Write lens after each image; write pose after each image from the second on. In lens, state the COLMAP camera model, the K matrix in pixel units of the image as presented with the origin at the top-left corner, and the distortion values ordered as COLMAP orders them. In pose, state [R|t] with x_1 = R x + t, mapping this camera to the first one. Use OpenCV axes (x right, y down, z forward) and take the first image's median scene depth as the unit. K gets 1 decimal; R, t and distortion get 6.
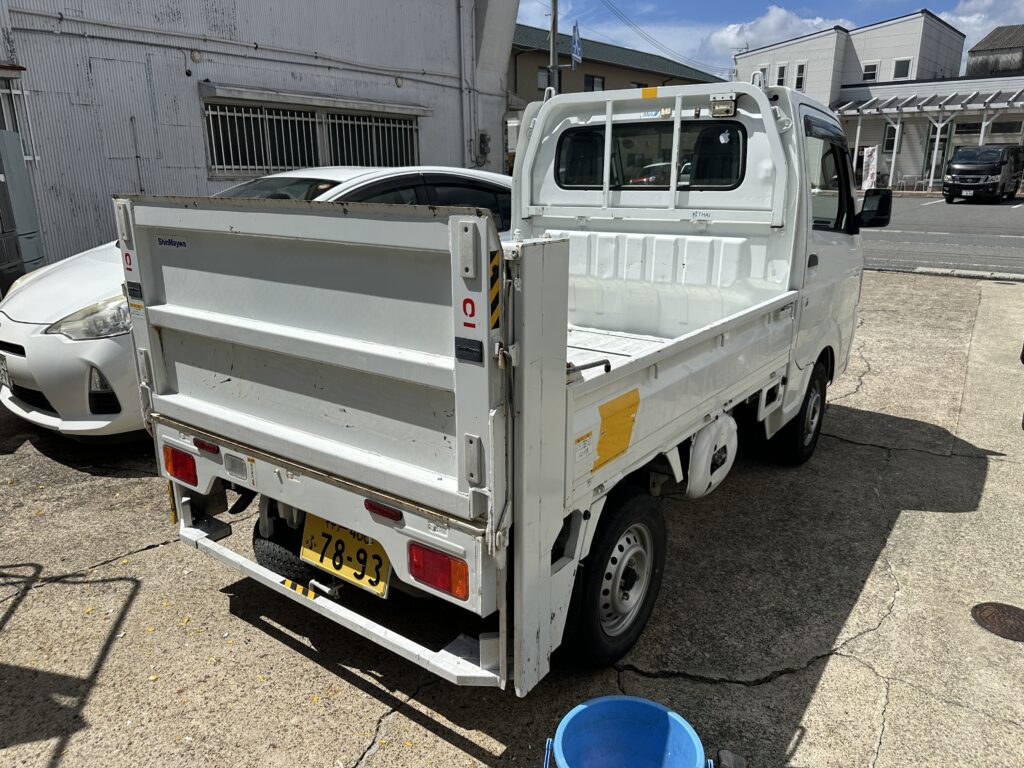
lens RADIAL K [[743.5, 0, 520.9], [0, 743.5, 386.5], [0, 0, 1]] dist [0.022724, -0.025168]
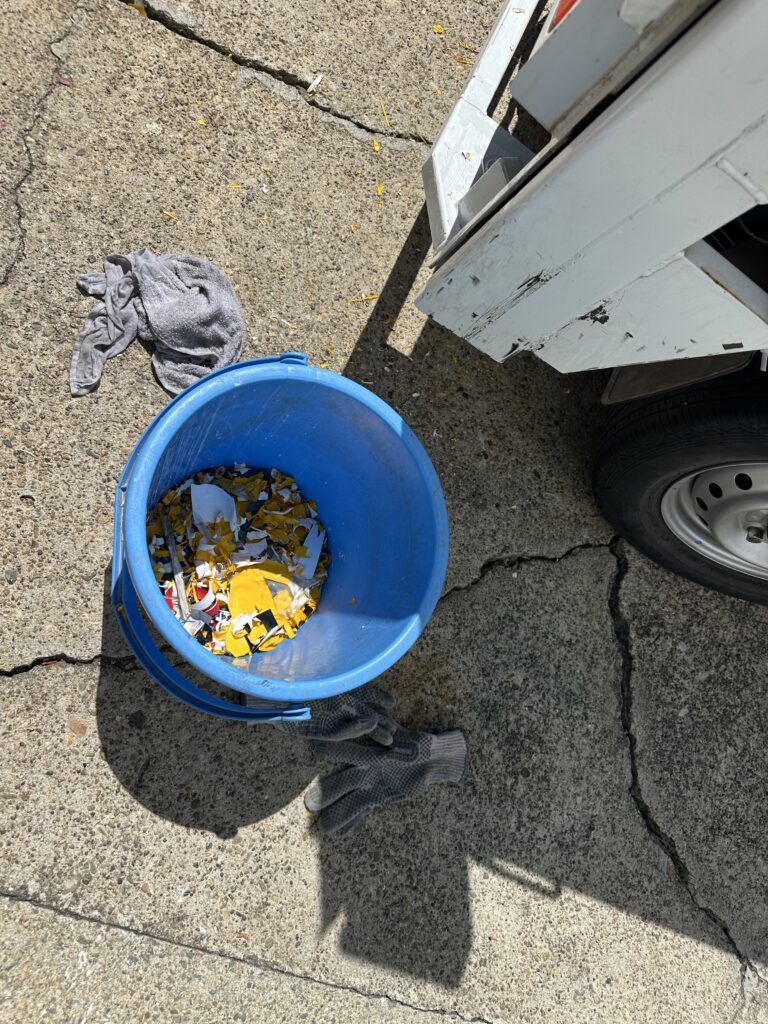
lens RADIAL K [[743.5, 0, 381.5], [0, 743.5, 516.1], [0, 0, 1]] dist [0.022724, -0.025168]
pose [[0.180865, 0.978739, -0.096738, 0.110922], [-0.654250, 0.193172, 0.731192, 0.077899], [0.734333, -0.068956, 0.675278, 0.434831]]
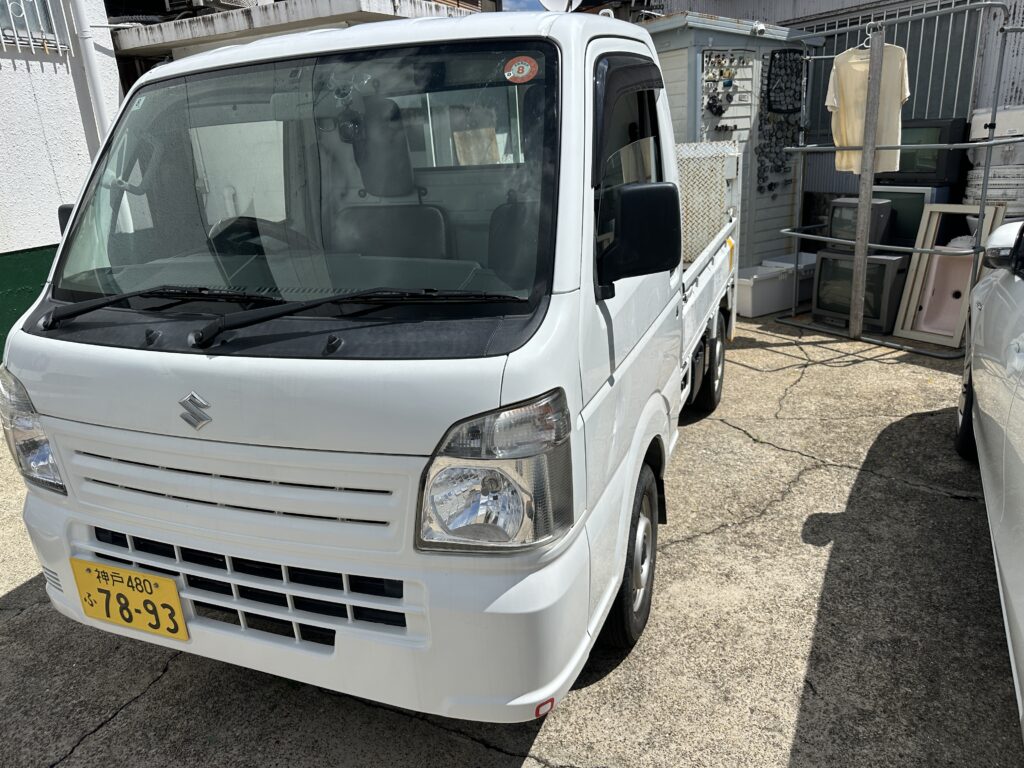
lens RADIAL K [[743.5, 0, 512.3], [0, 743.5, 382.8], [0, 0, 1]] dist [0.022724, -0.025168]
pose [[-0.966731, 0.134731, -0.217437, 0.406298], [-0.010717, 0.827962, 0.560681, -0.659808], [0.255571, 0.544358, -0.798973, 2.230952]]
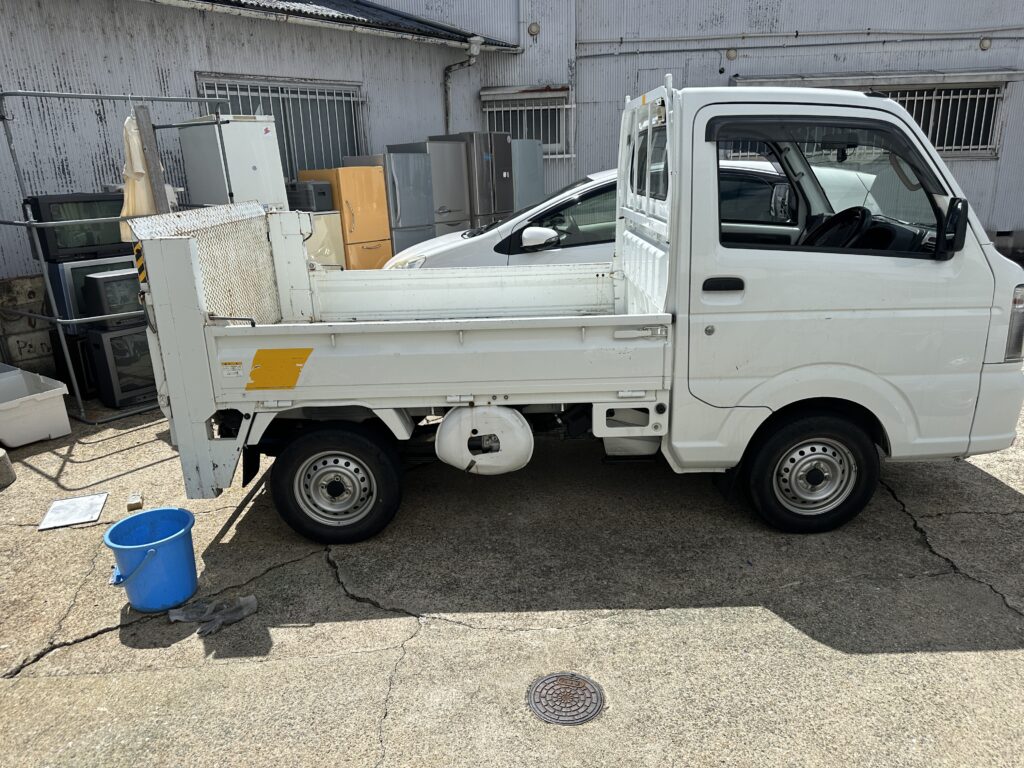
lens RADIAL K [[743.5, 0, 512.7], [0, 743.5, 386.3], [0, 0, 1]] dist [0.022724, -0.025168]
pose [[0.574798, 0.223759, -0.787108, 1.149983], [-0.195712, 0.971563, 0.133274, -0.145764], [0.794547, 0.077442, 0.602245, 0.348282]]
